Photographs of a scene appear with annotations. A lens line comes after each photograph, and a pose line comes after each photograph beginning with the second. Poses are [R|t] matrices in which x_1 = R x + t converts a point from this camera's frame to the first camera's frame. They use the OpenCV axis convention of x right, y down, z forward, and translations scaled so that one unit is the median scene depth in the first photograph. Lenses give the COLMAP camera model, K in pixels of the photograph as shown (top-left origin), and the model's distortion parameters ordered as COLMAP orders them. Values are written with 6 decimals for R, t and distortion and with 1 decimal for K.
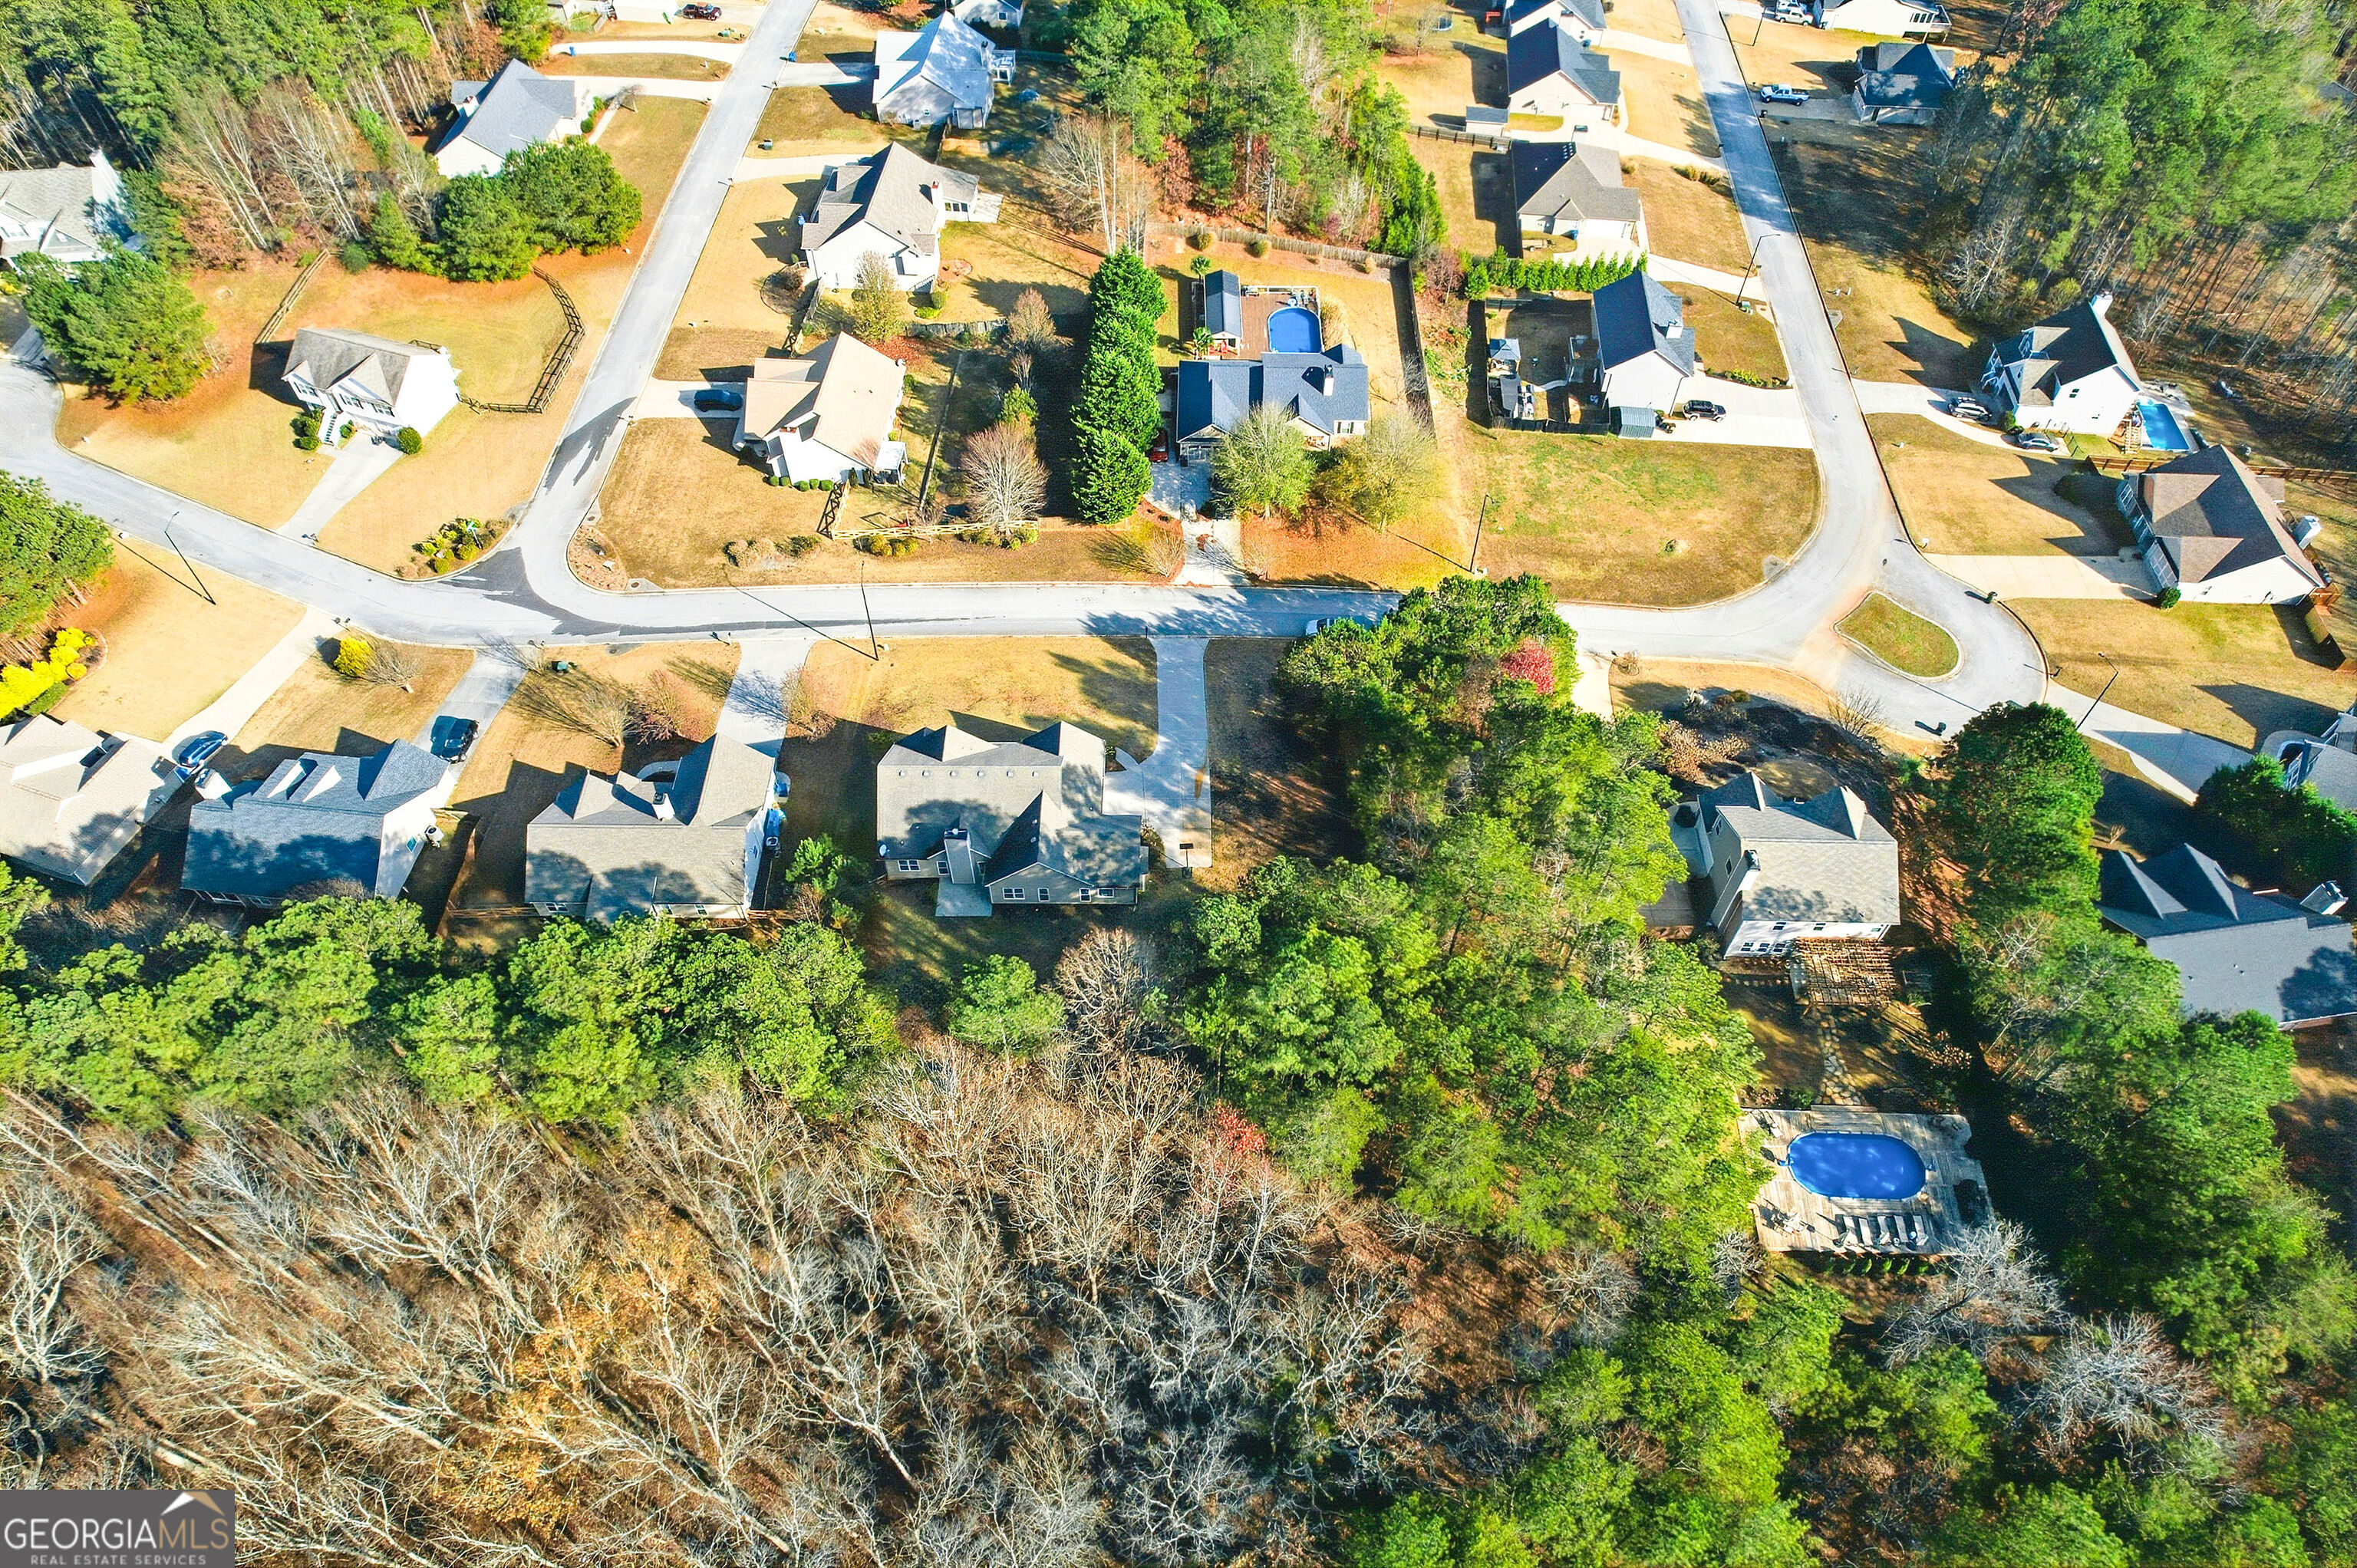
lens RADIAL K [[1459.9, 0, 1171.6], [0, 1459.9, 811.2], [0, 0, 1]] dist [-0.039427, 0.041183]
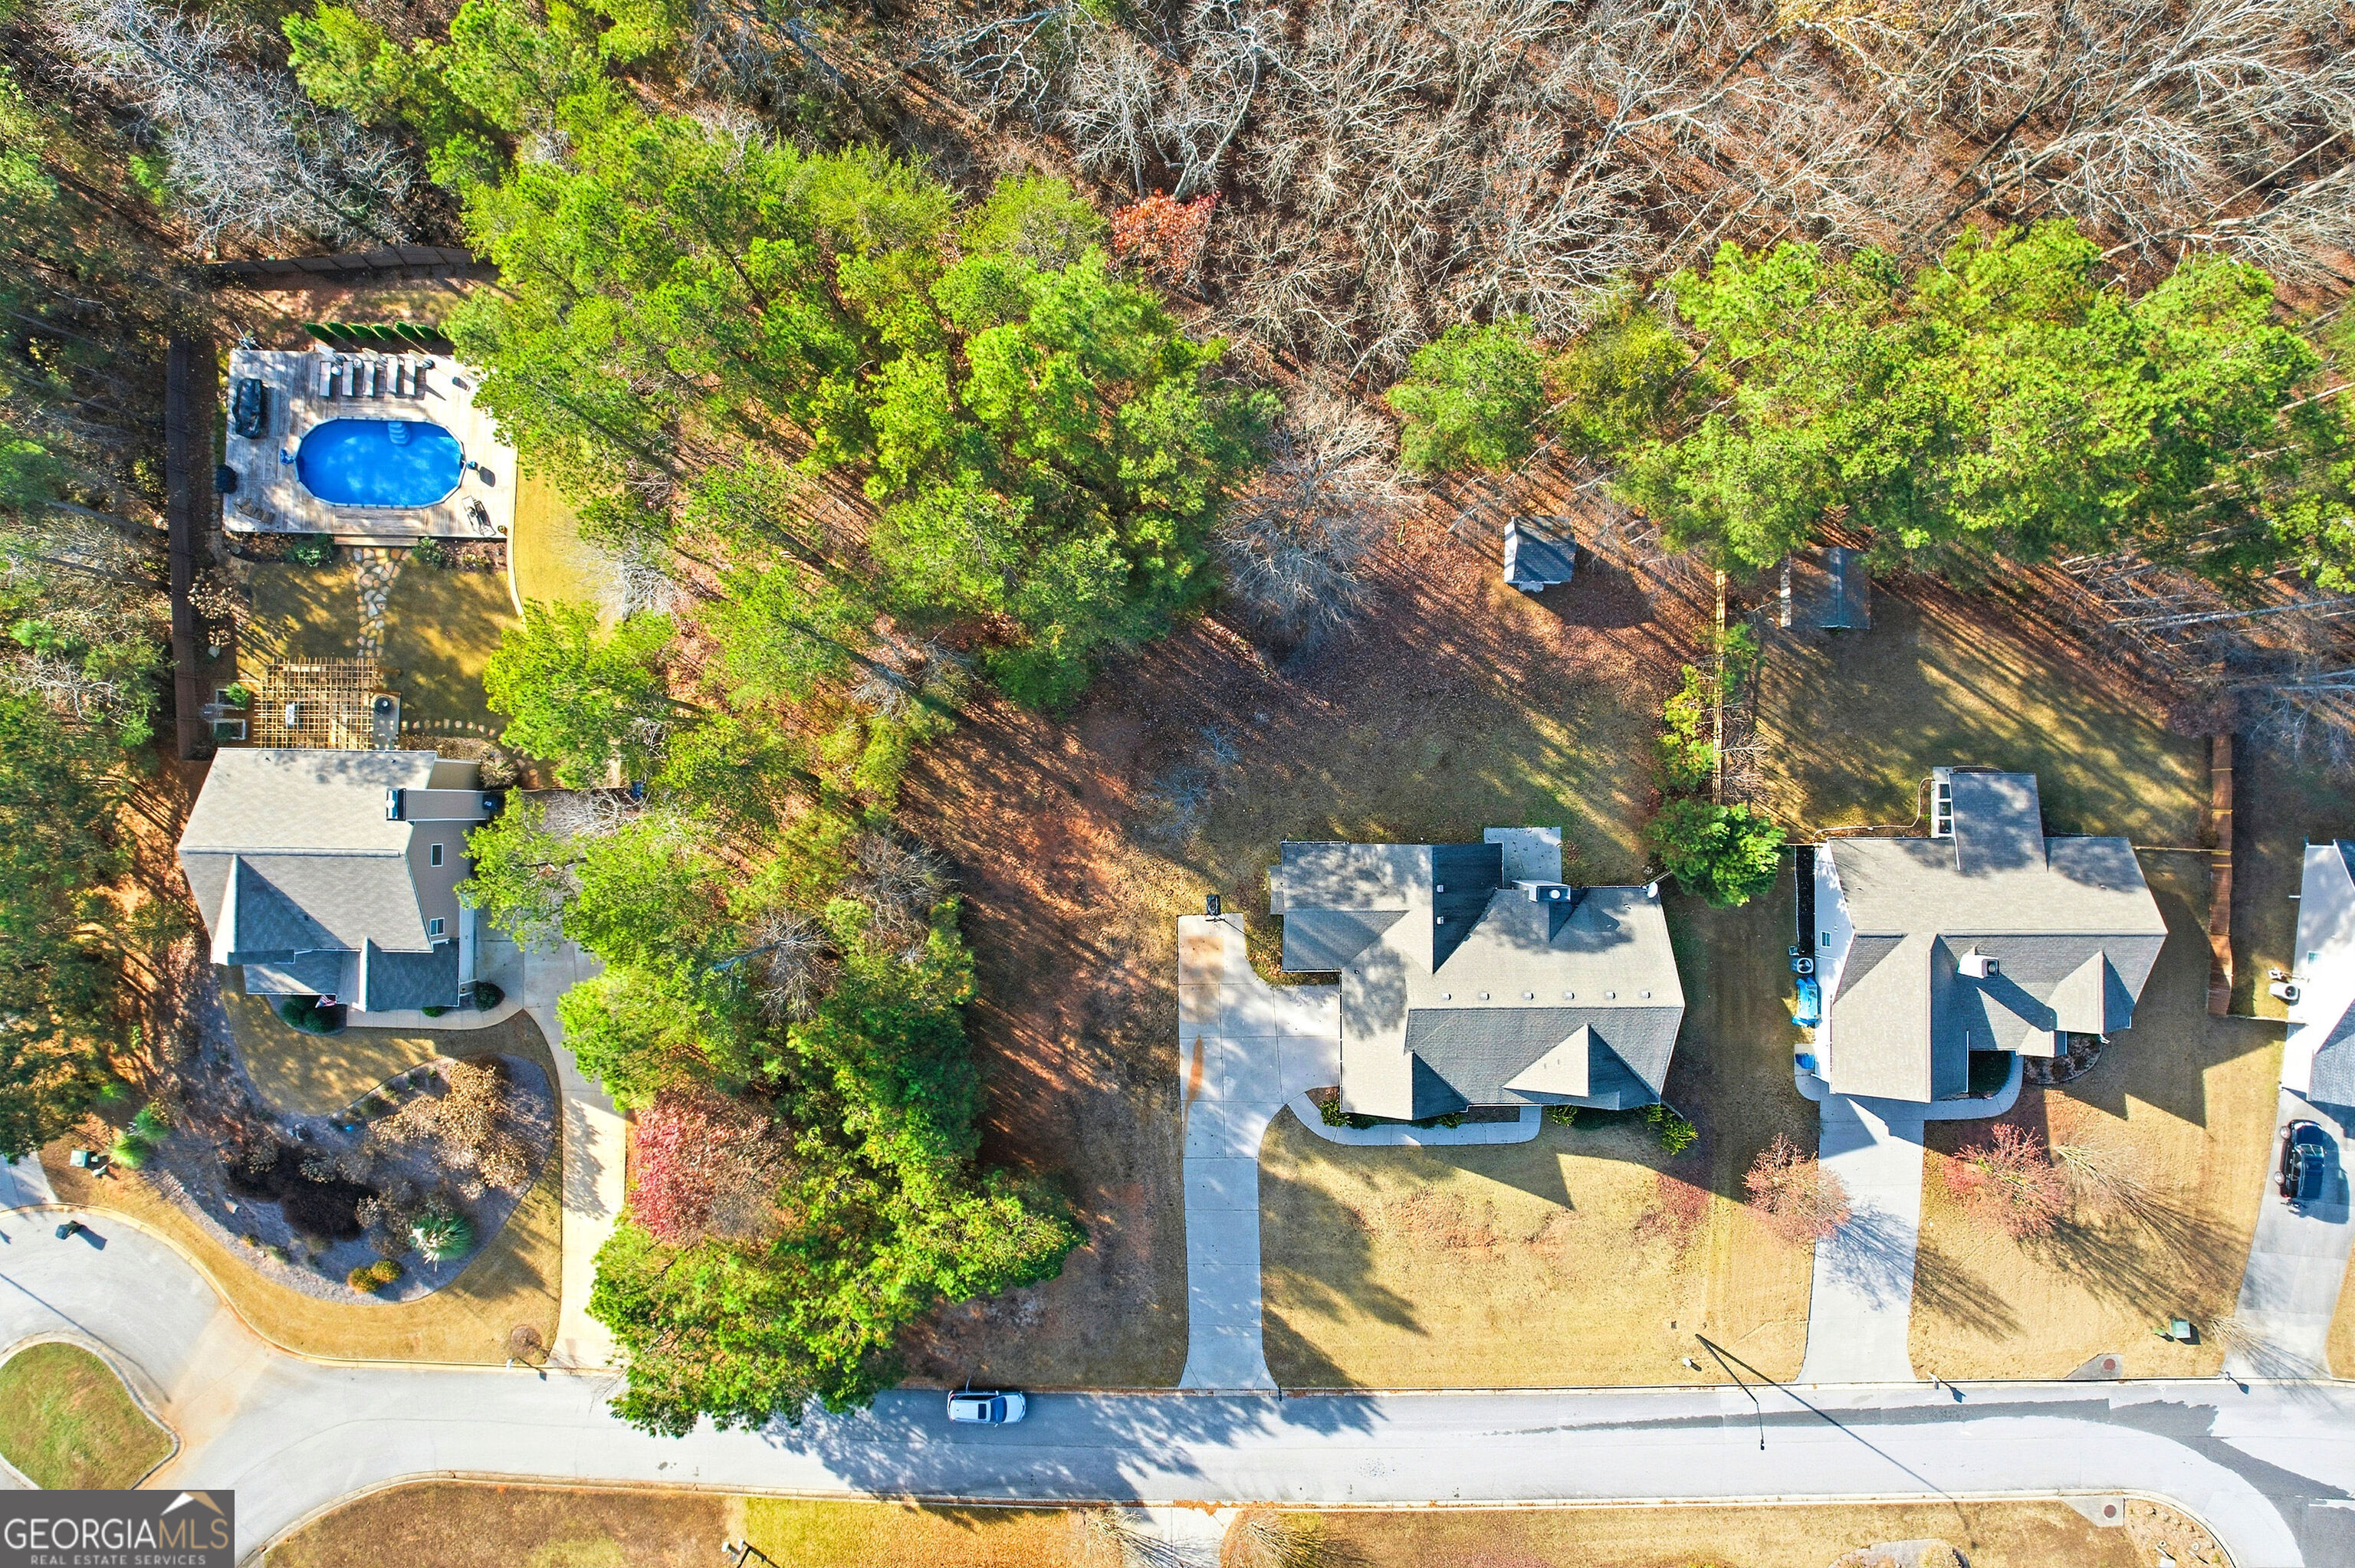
lens RADIAL K [[1458.6, 0, 1170.6], [0, 1458.6, 811.2], [0, 0, 1]] dist [-0.039427, 0.041183]
pose [[-0.999863, 0.014655, -0.007753, 0.034366], [-0.016369, -0.798337, 0.601989, -0.333849], [0.002633, 0.602033, 0.798467, 0.393178]]
